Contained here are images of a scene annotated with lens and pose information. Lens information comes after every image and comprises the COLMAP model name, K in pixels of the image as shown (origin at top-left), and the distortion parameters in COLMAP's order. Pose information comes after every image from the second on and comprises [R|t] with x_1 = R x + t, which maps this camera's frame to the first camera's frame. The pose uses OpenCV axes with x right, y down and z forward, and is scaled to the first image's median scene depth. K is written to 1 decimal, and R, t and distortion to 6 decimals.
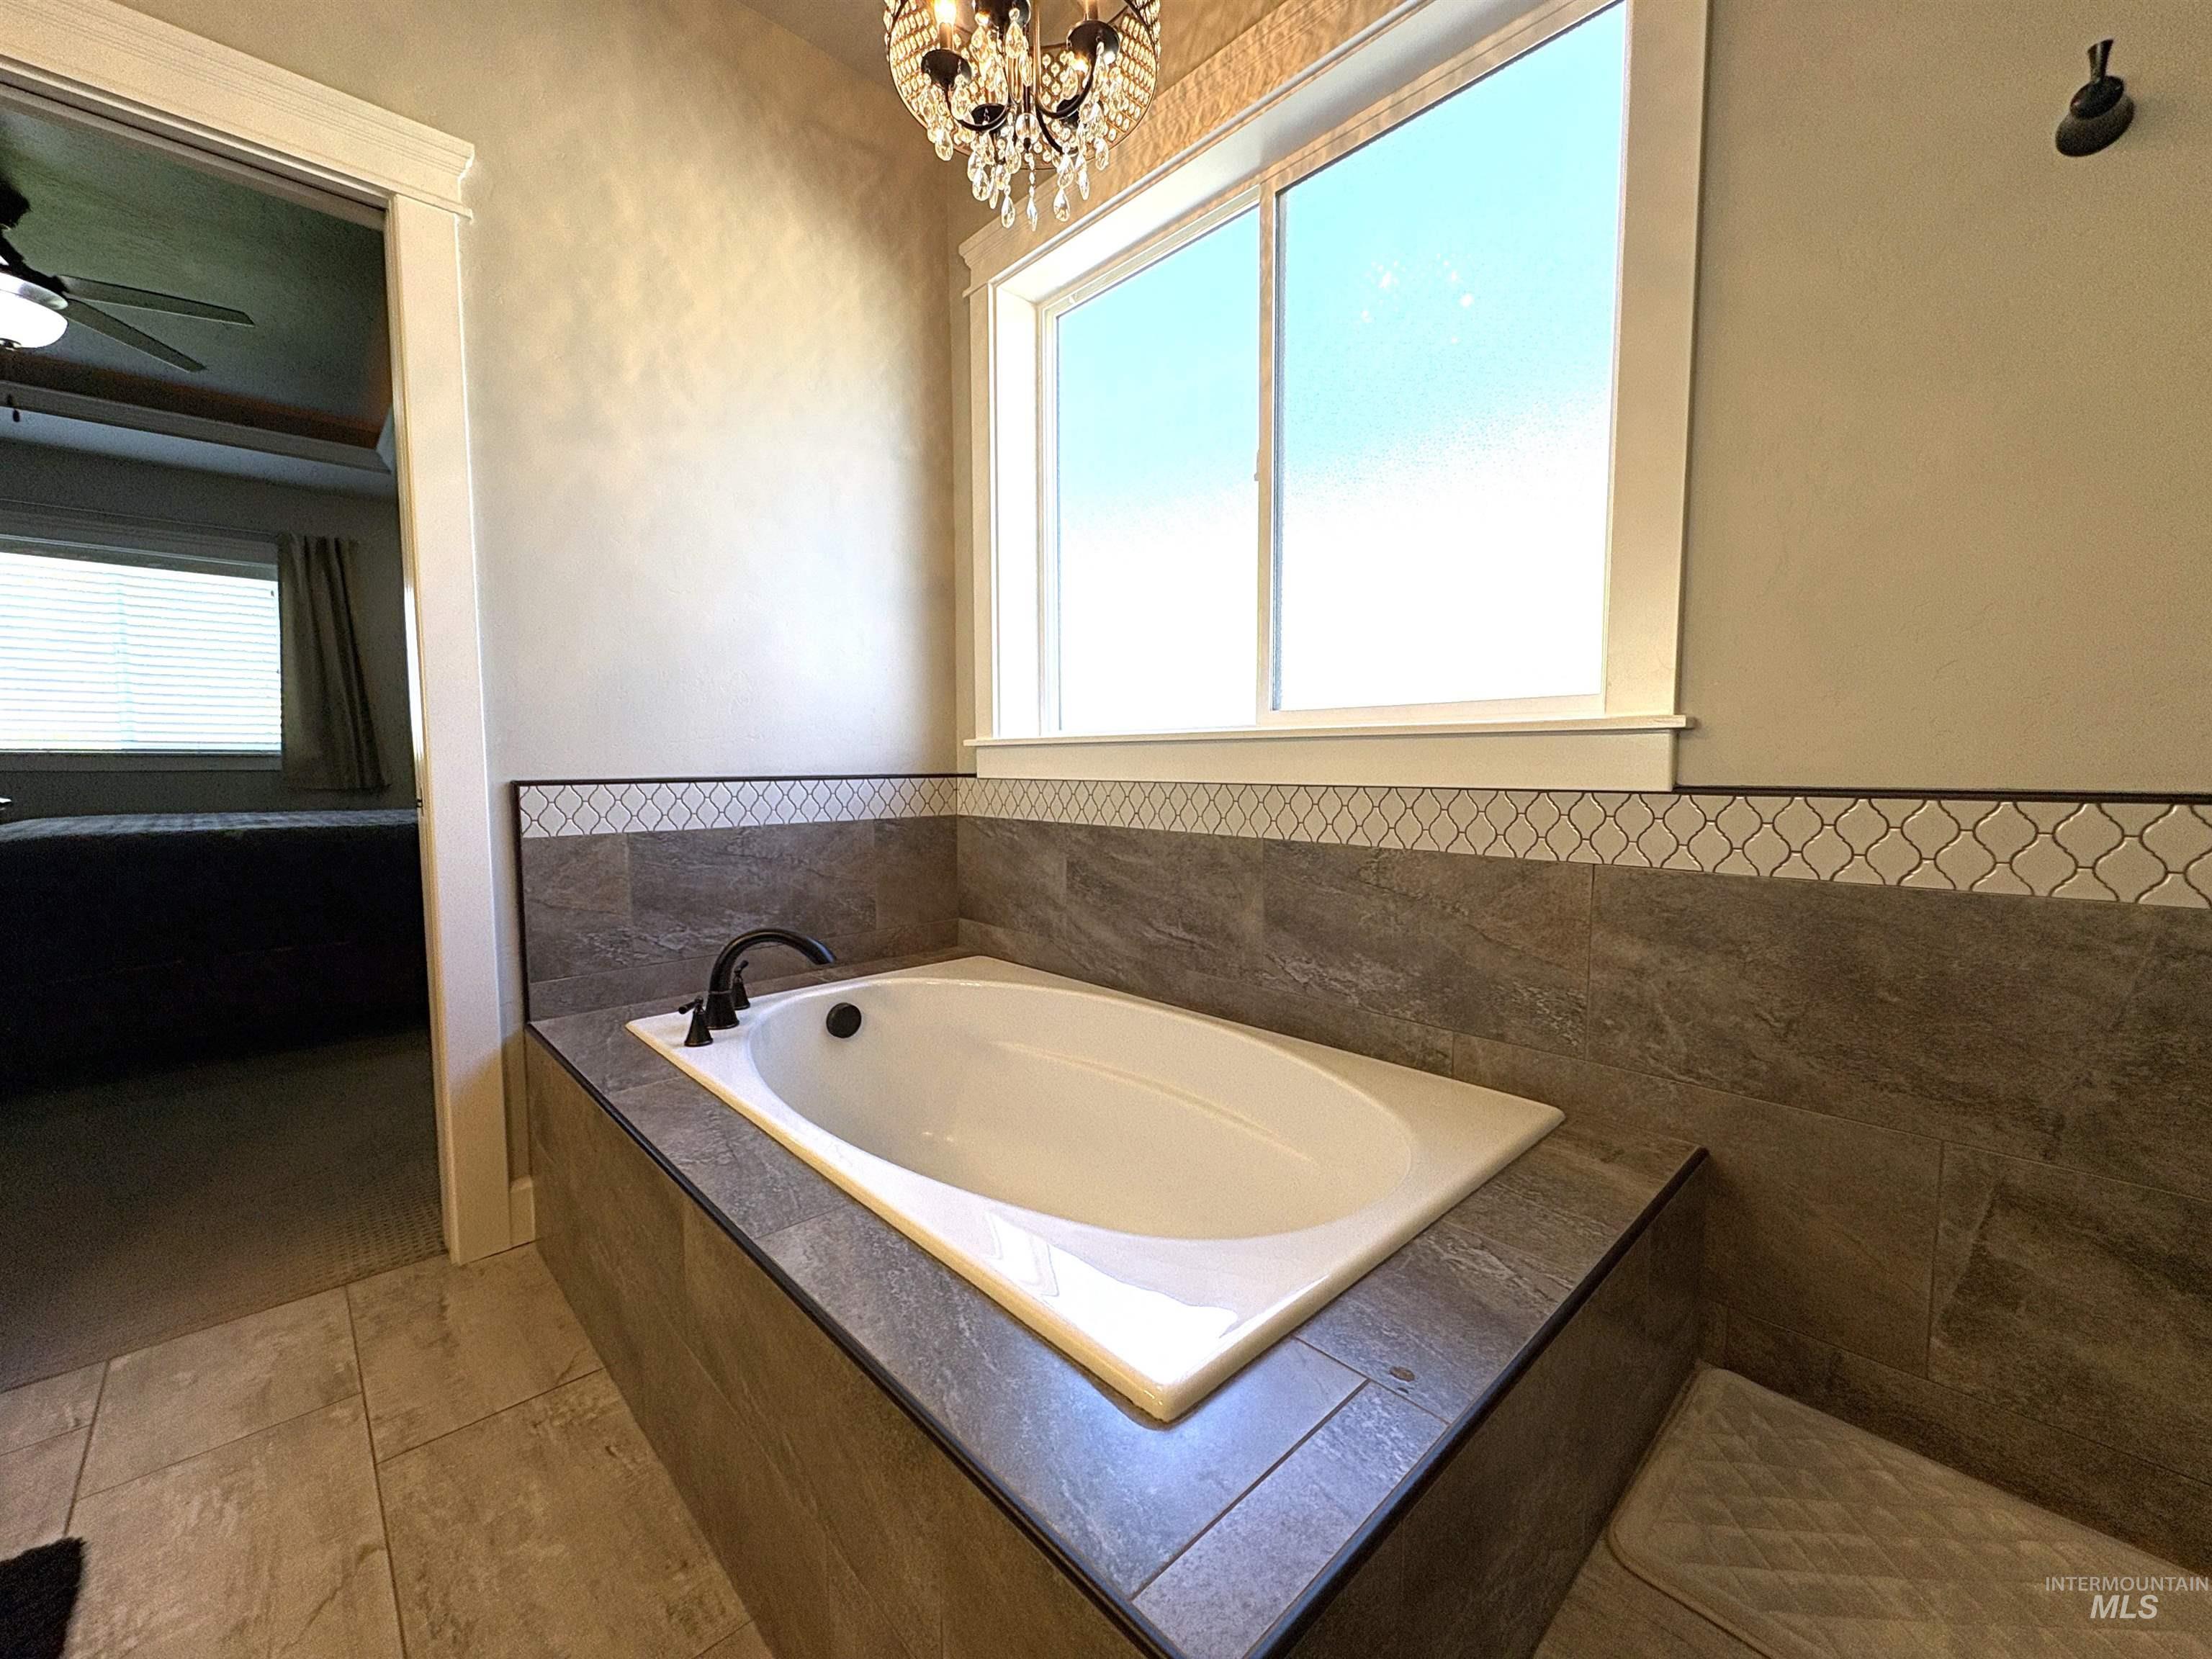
lens RADIAL K [[880.6, 0, 1100.1], [0, 880.6, 831.5], [0, 0, 1]] dist [0.001412, 0.000113]
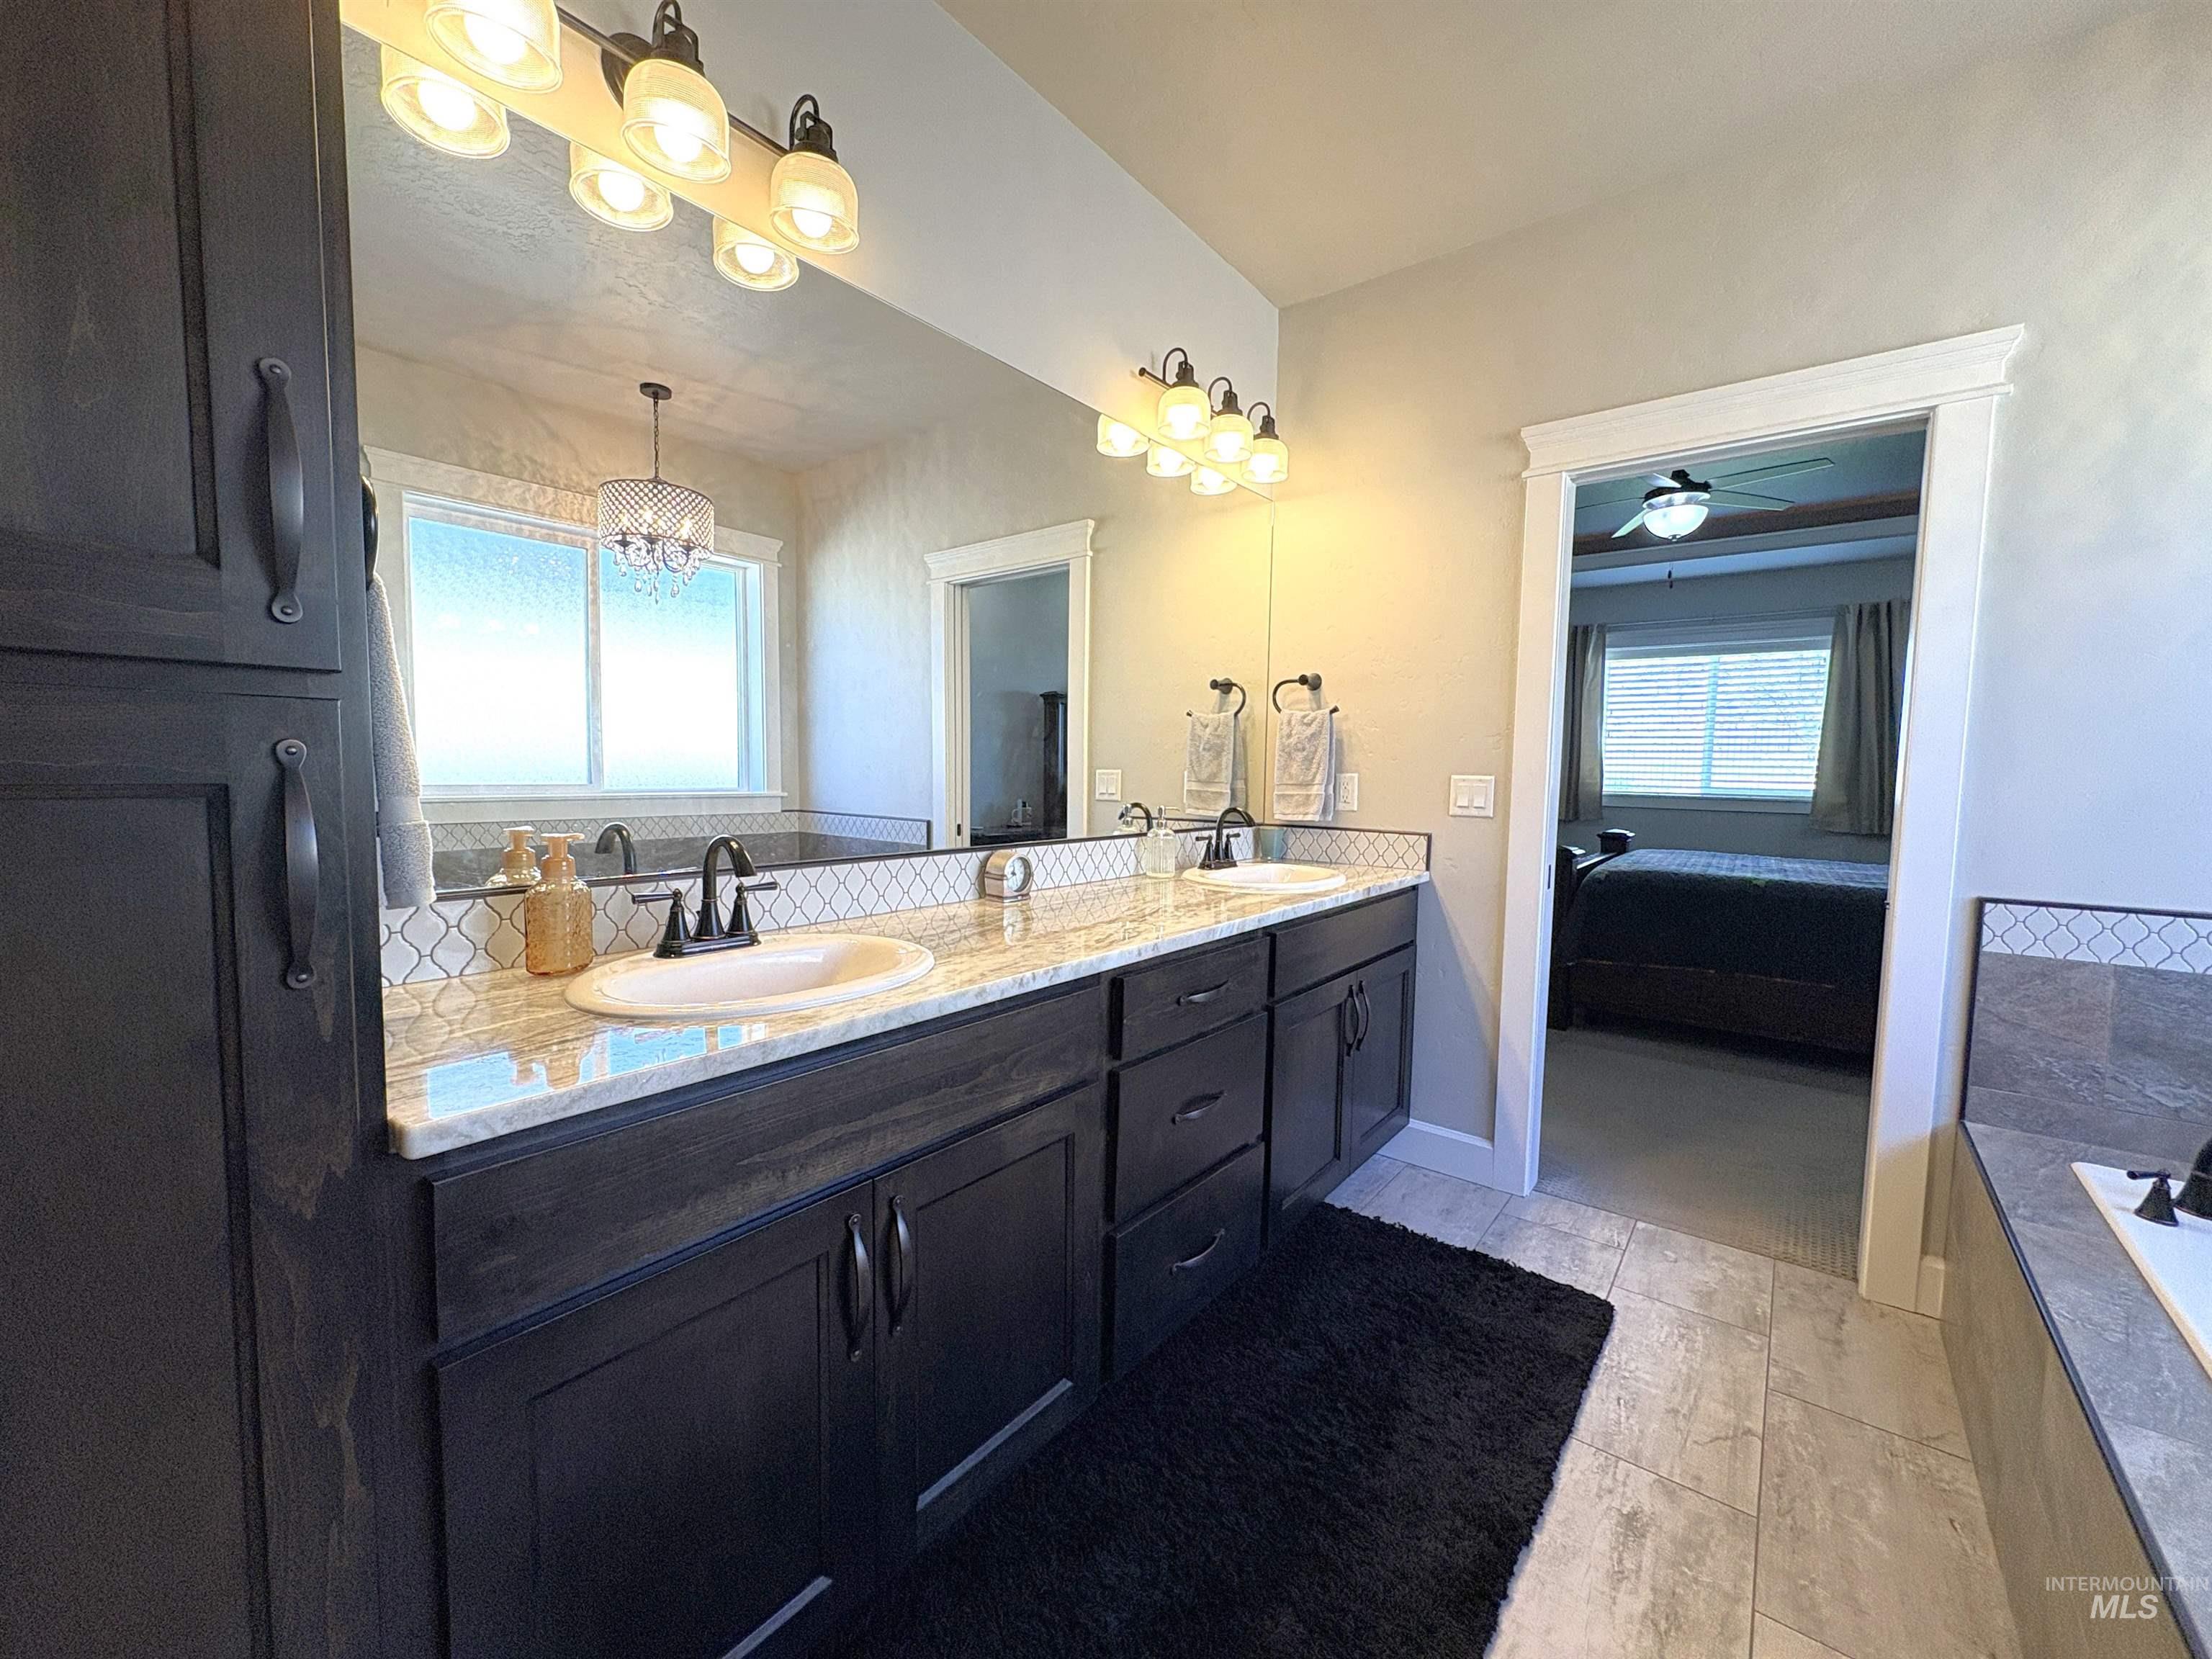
lens RADIAL K [[880.6, 0, 1102.4], [0, 880.6, 827.8], [0, 0, 1]] dist [0.001412, 0.000113]
pose [[0.137031, 0.072716, -0.987894, 0.248129], [-0.092794, 0.993859, 0.060283, -0.107206], [0.986211, 0.083410, 0.142937, -0.222290]]
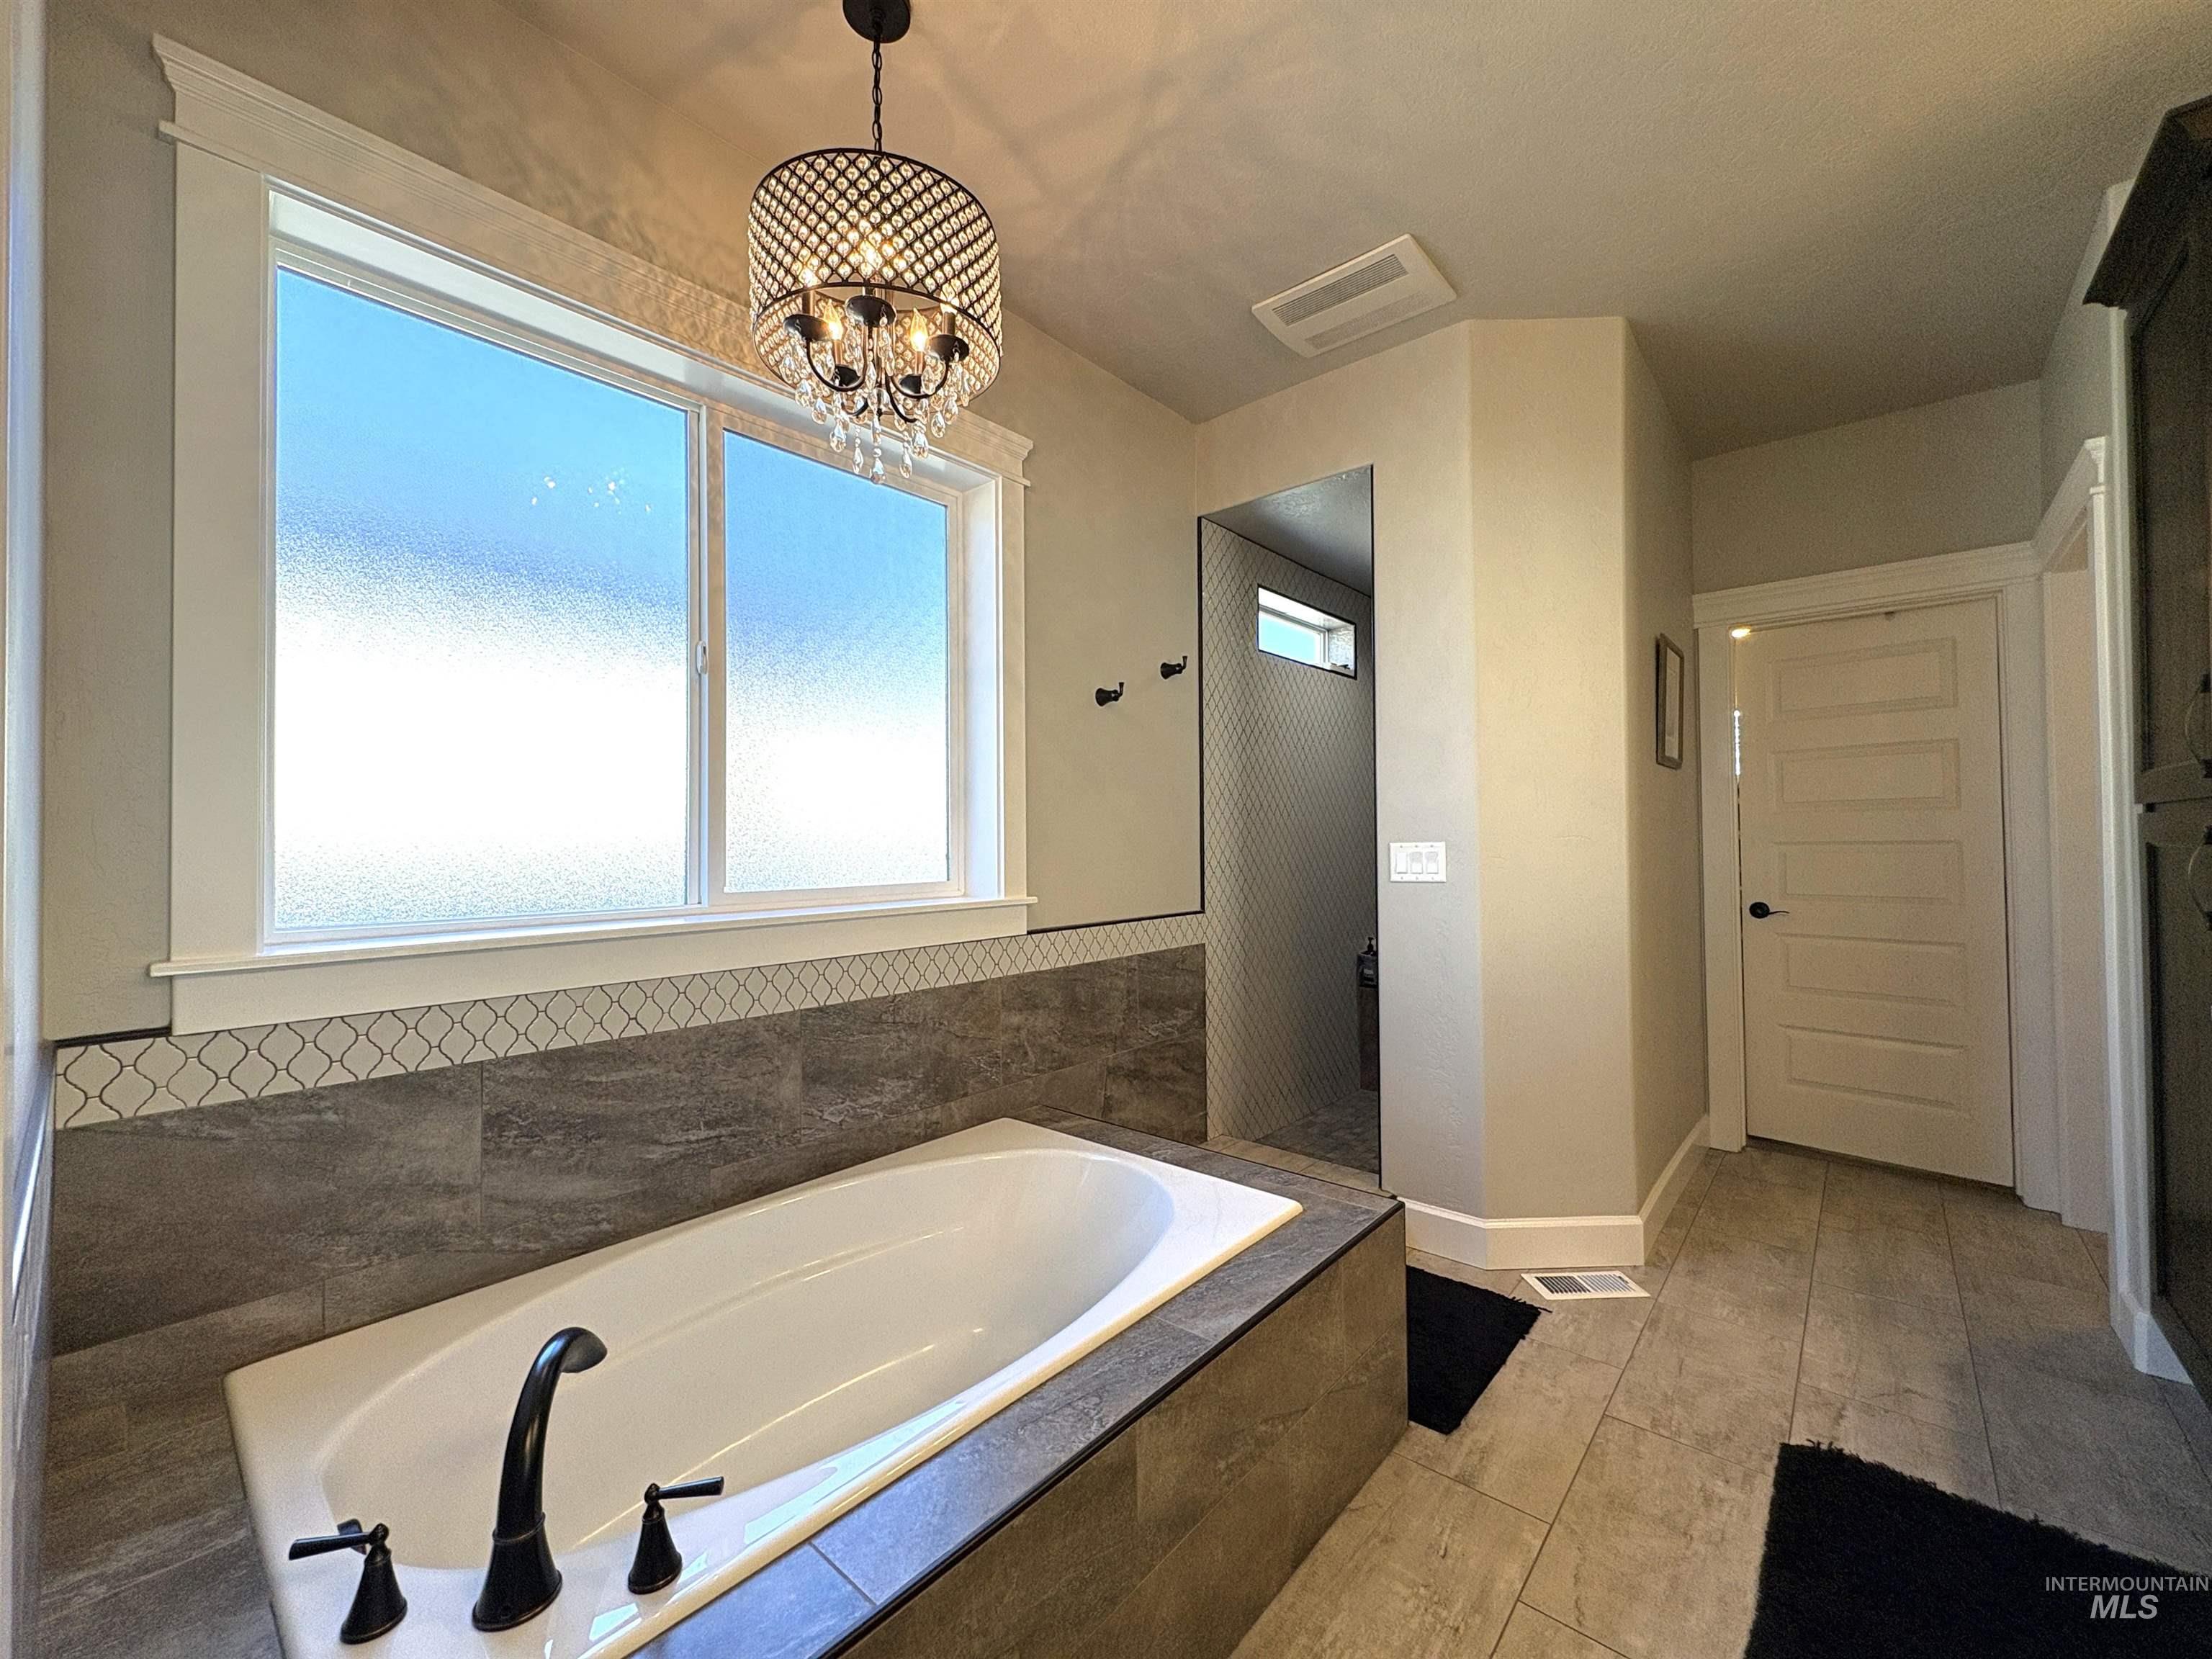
lens RADIAL K [[880.6, 0, 1102.1], [0, 880.6, 835.1], [0, 0, 1]] dist [0.001412, 0.000113]
pose [[-0.093876, 0.012135, 0.995510, -1.060429], [0.090688, 0.995873, -0.003587, -0.191037], [-0.991445, 0.089944, -0.094589, 0.764699]]
